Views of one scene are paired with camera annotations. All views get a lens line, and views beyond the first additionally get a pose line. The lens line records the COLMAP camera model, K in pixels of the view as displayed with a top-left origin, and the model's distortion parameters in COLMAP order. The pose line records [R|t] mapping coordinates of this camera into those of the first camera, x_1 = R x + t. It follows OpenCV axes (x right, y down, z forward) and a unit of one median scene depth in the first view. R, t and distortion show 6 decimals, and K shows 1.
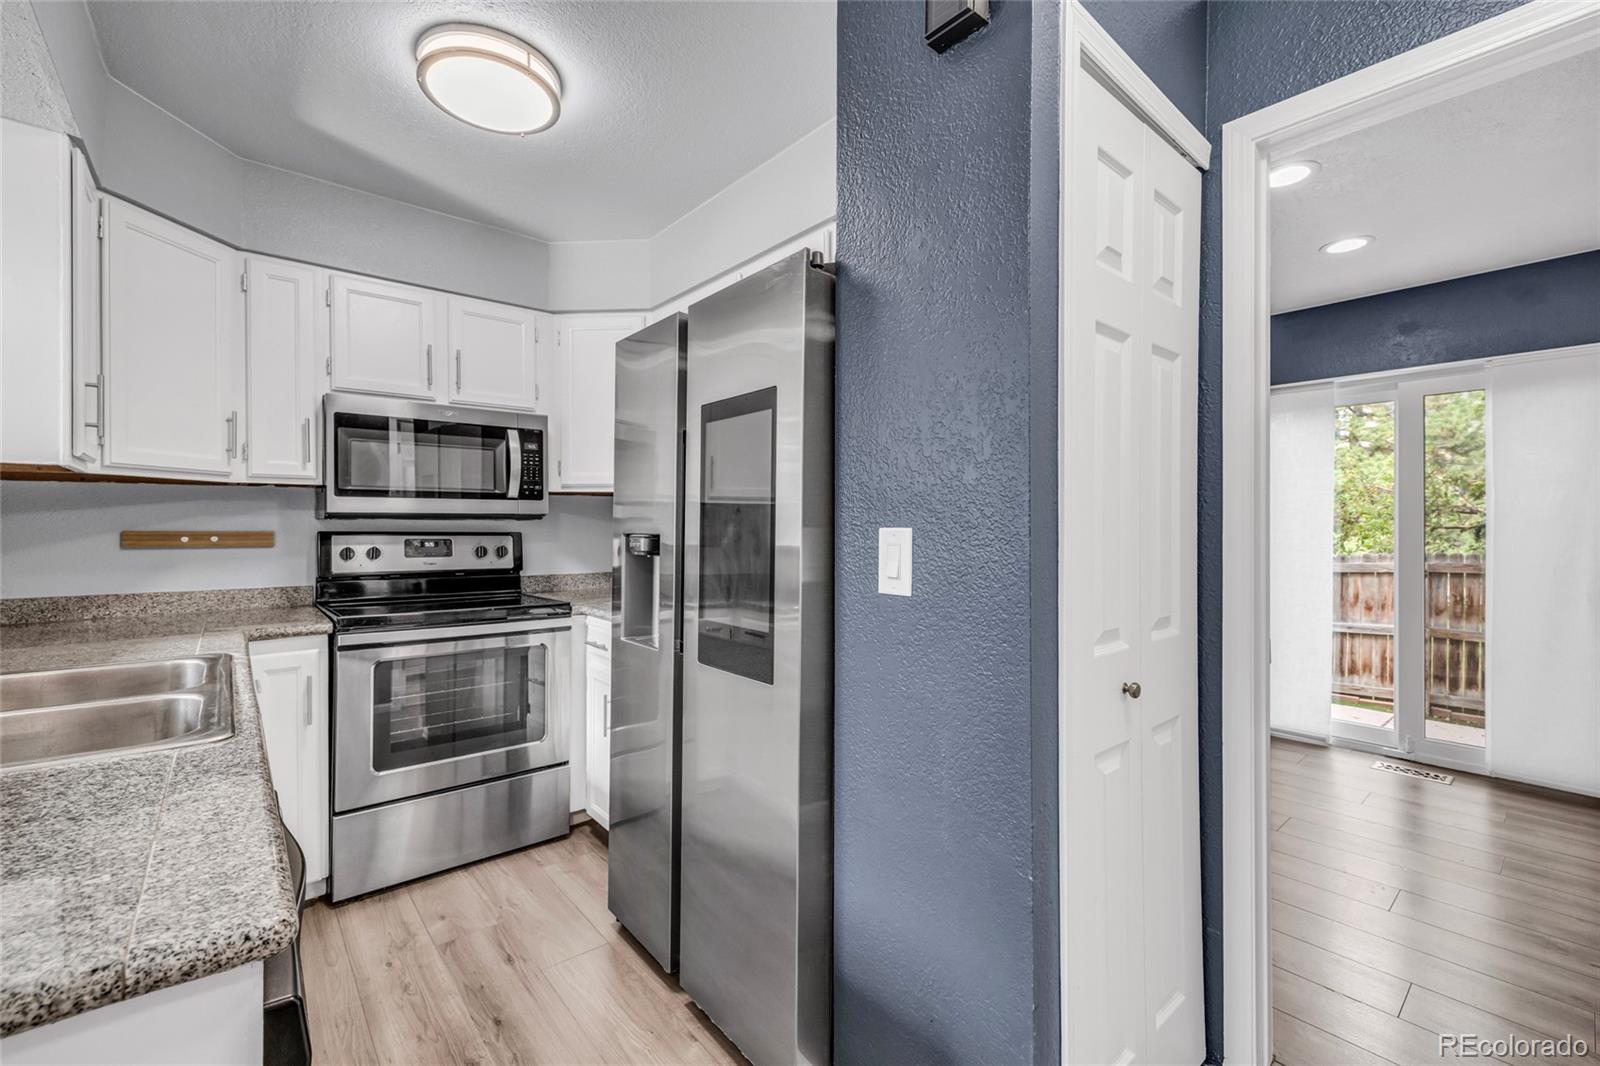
lens RADIAL K [[669.8, 0, 810.2], [0, 669.8, 527.7], [0, 0, 1]] dist [-0.002952, 0.000908]
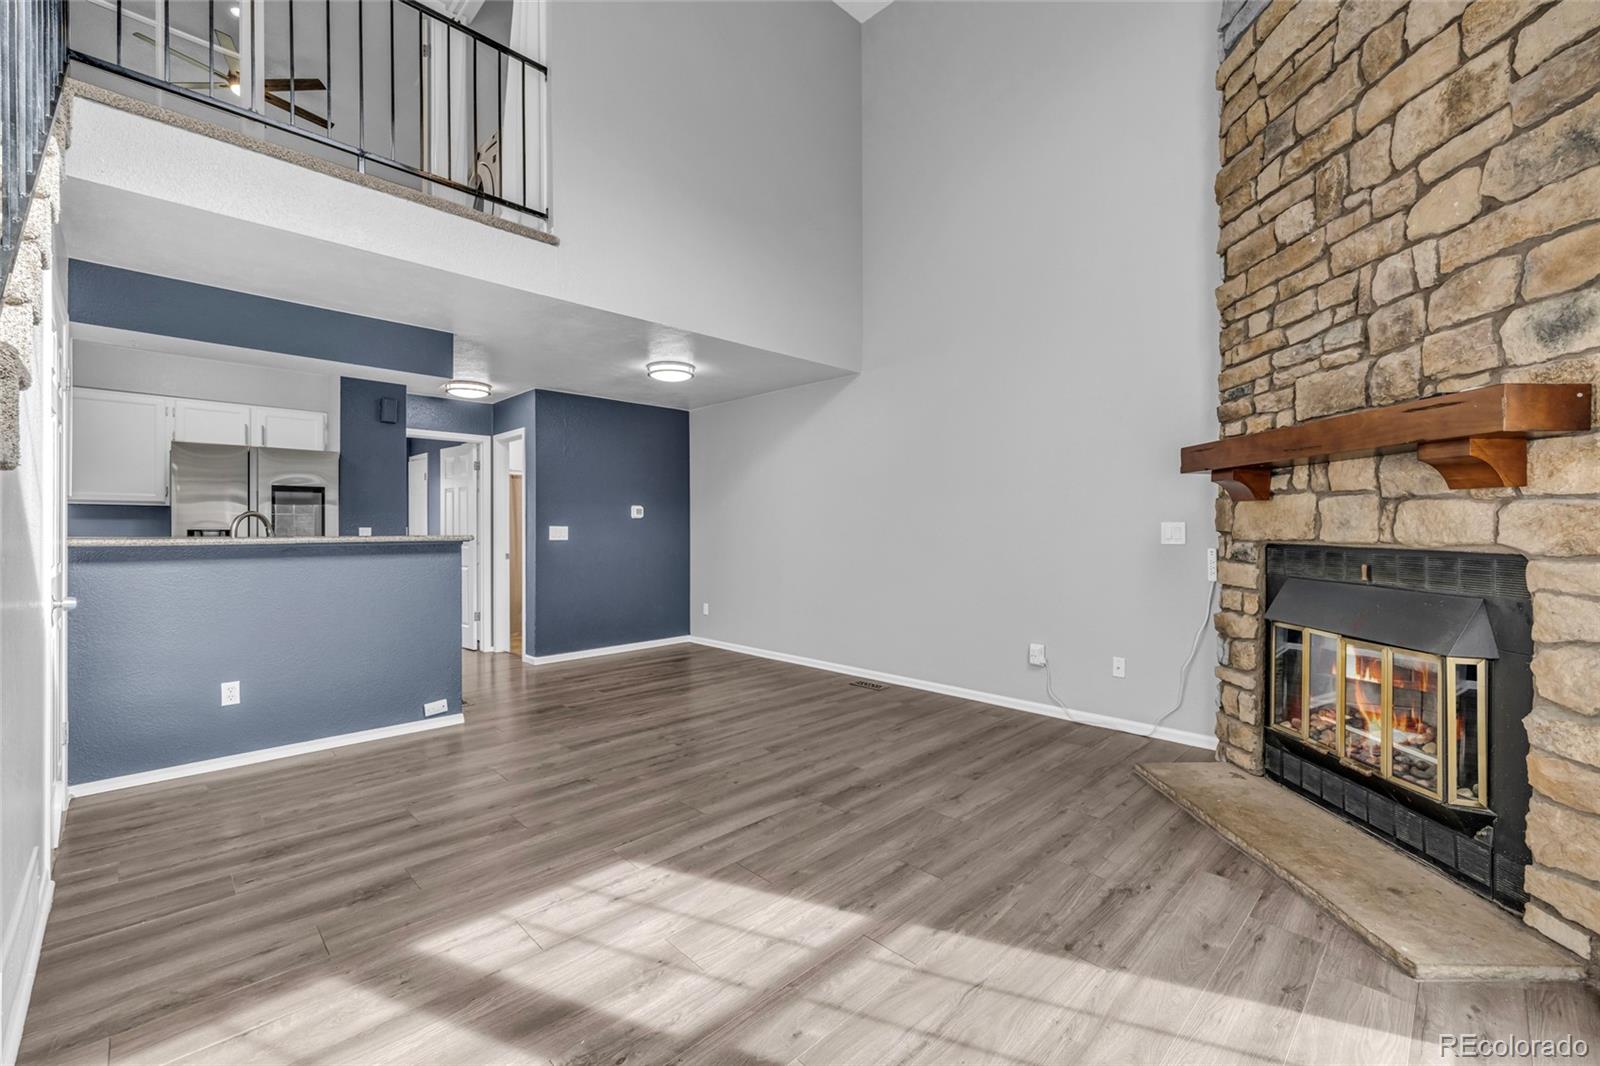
lens RADIAL K [[669.8, 0, 795.5], [0, 669.8, 525.7], [0, 0, 1]] dist [-0.002952, 0.000908]
pose [[-0.050375, 0.003375, 0.998725, -2.372442], [0.000166, 0.999994, -0.003371, -0.000112], [-0.998730, -0.000004, -0.050375, -0.831445]]
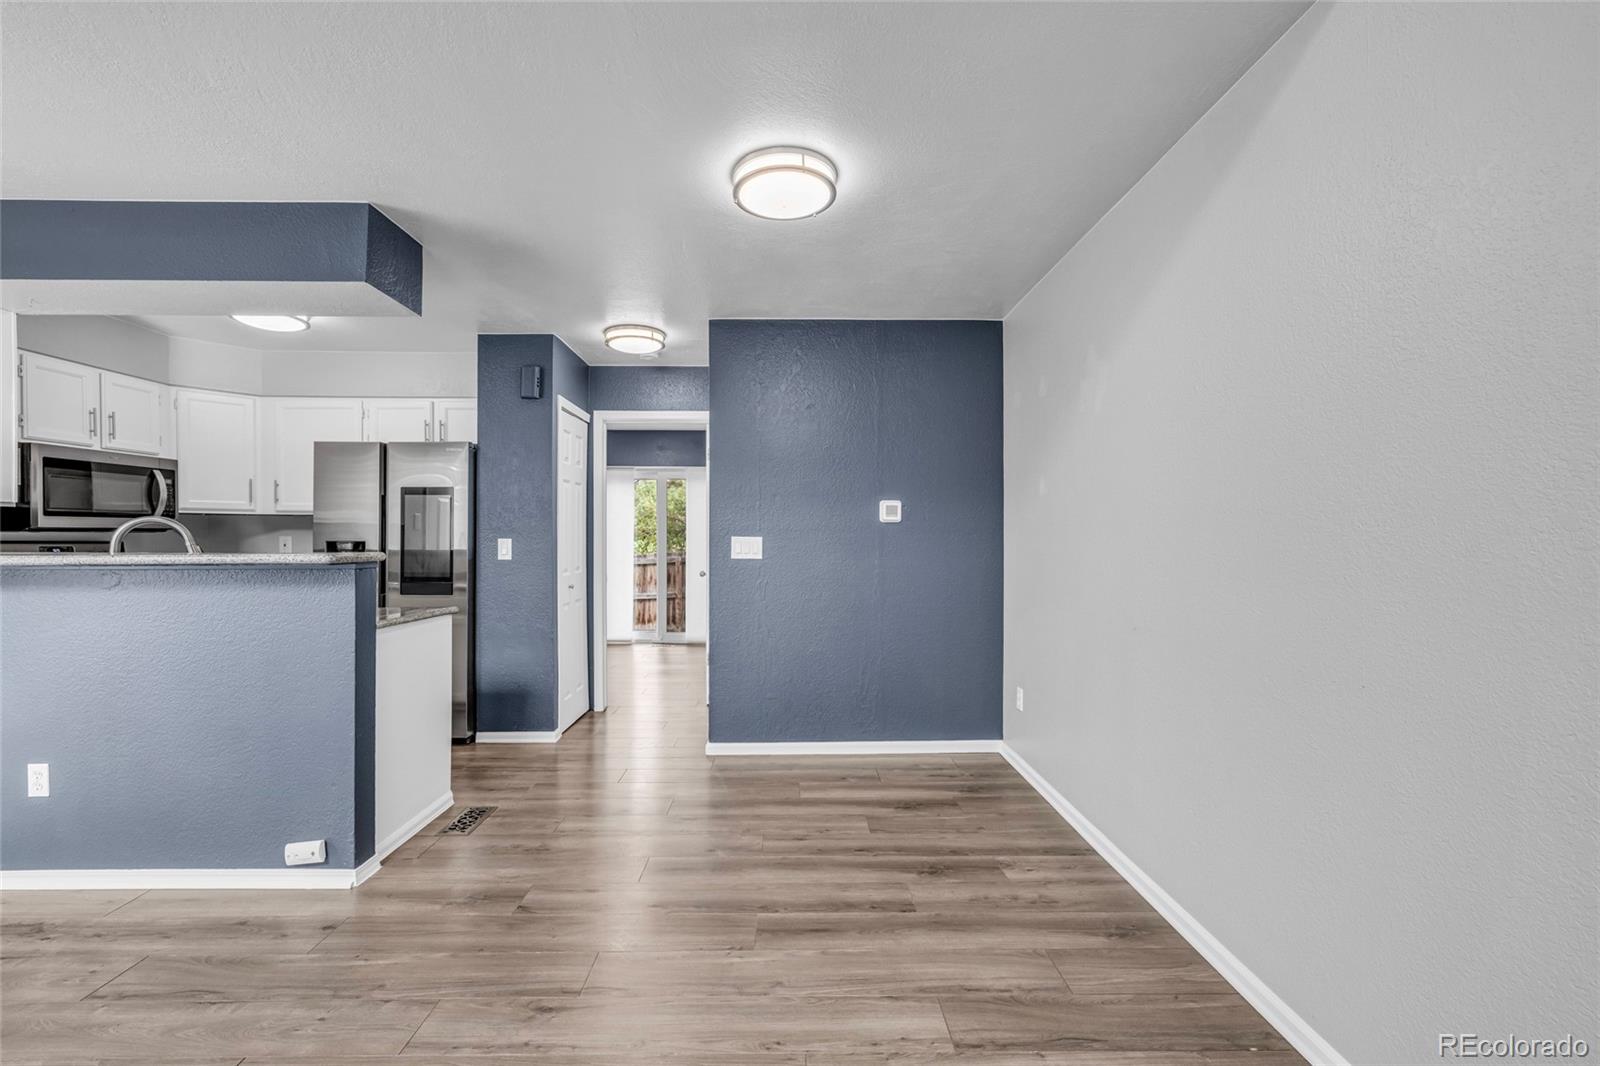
lens RADIAL K [[680.5, 0, 788.5], [0, 680.5, 541.5], [0, 0, 1]] dist [-0.000371, 0.001385]
pose [[0.652709, -0.003191, 0.757602, -0.818901], [-0.002446, 0.999977, 0.006320, -0.005705], [-0.757605, -0.005978, 0.652686, -1.205869]]
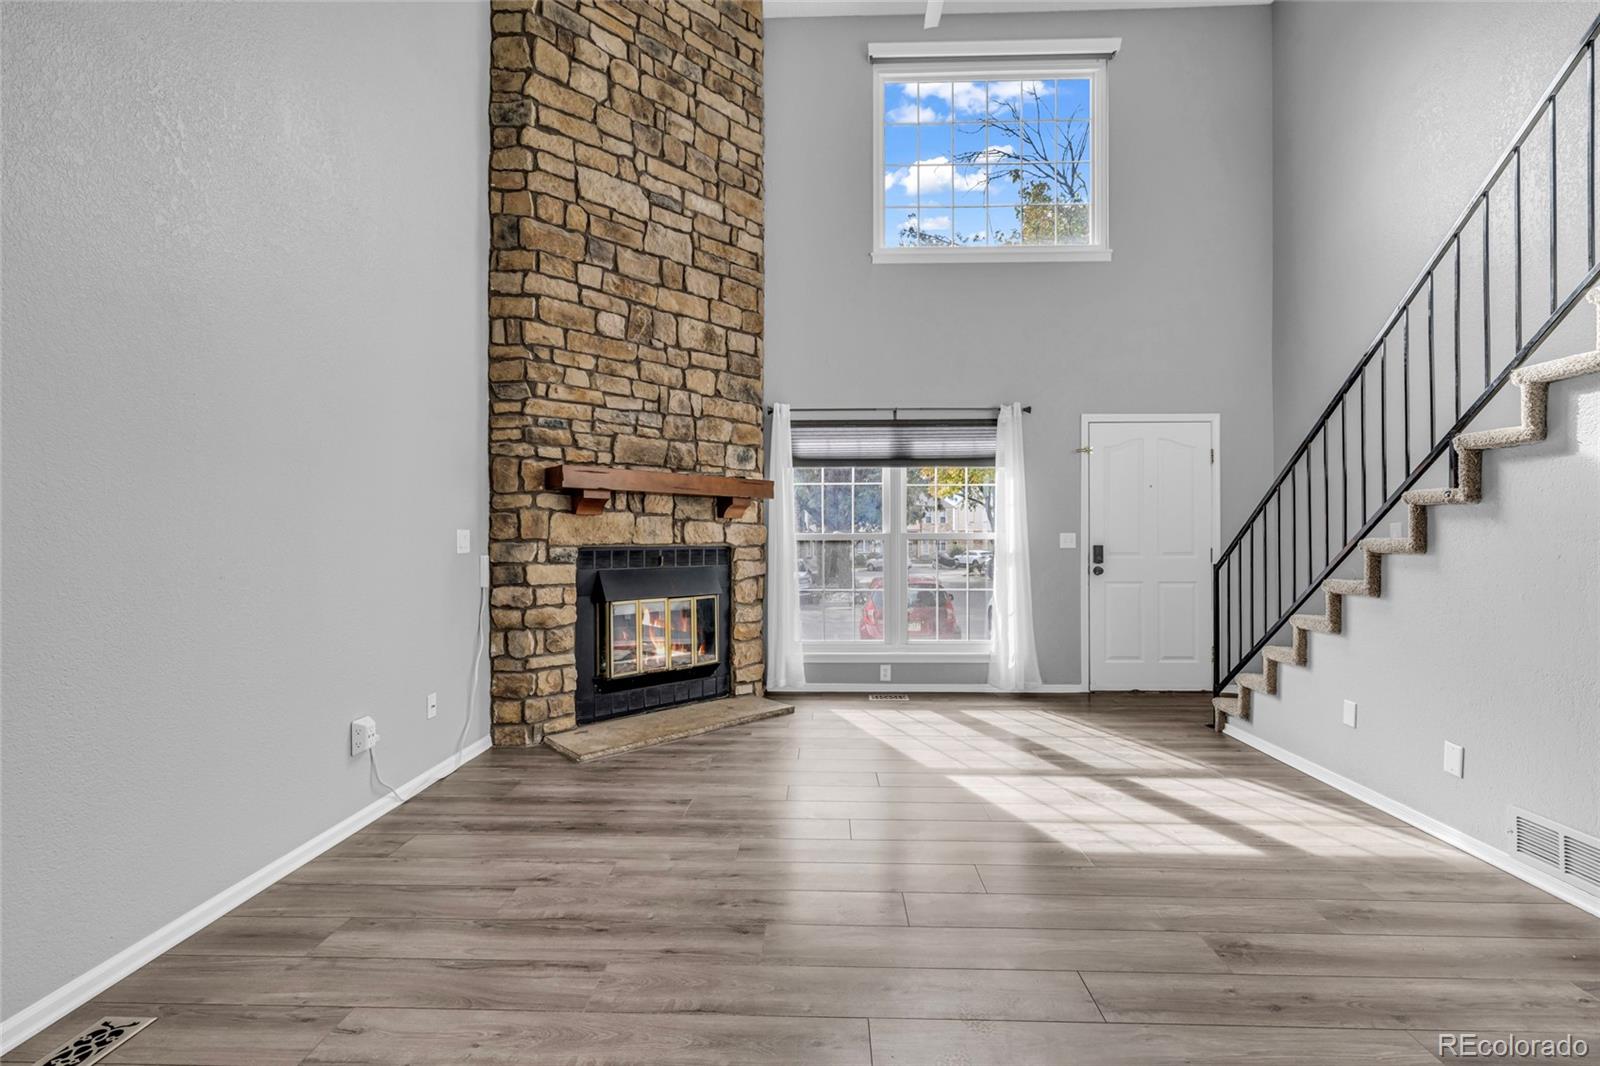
lens RADIAL K [[680.5, 0, 815.3], [0, 680.5, 532.2], [0, 0, 1]] dist [-0.000371, 0.001385]
pose [[-0.670679, -0.001087, -0.741747, -0.100108], [0.003172, 0.999986, -0.004335, 0.000080], [0.741741, -0.005260, -0.670665, -0.165695]]
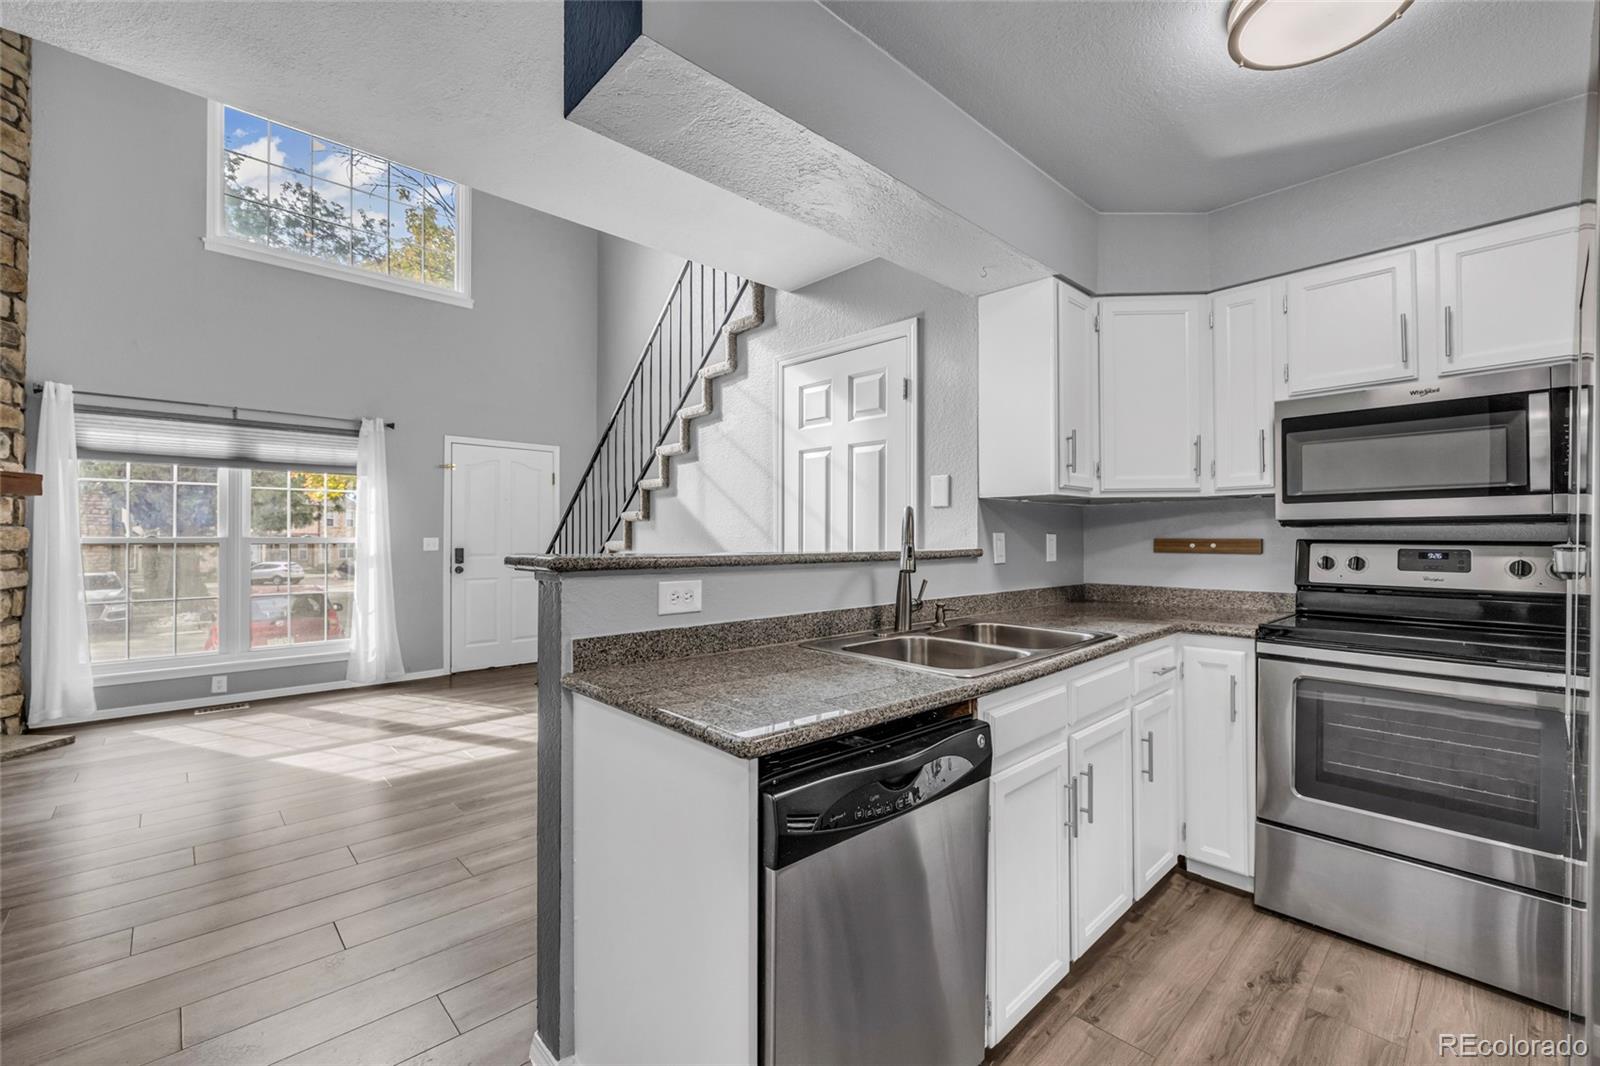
lens RADIAL K [[669.8, 0, 800.3], [0, 669.8, 534.6], [0, 0, 1]] dist [-0.002952, 0.000908]
pose [[0.039025, -0.006262, -0.999219, 0.263148], [0.002217, 0.999978, -0.006180, 0.003636], [0.999236, -0.001974, 0.039038, 0.258464]]
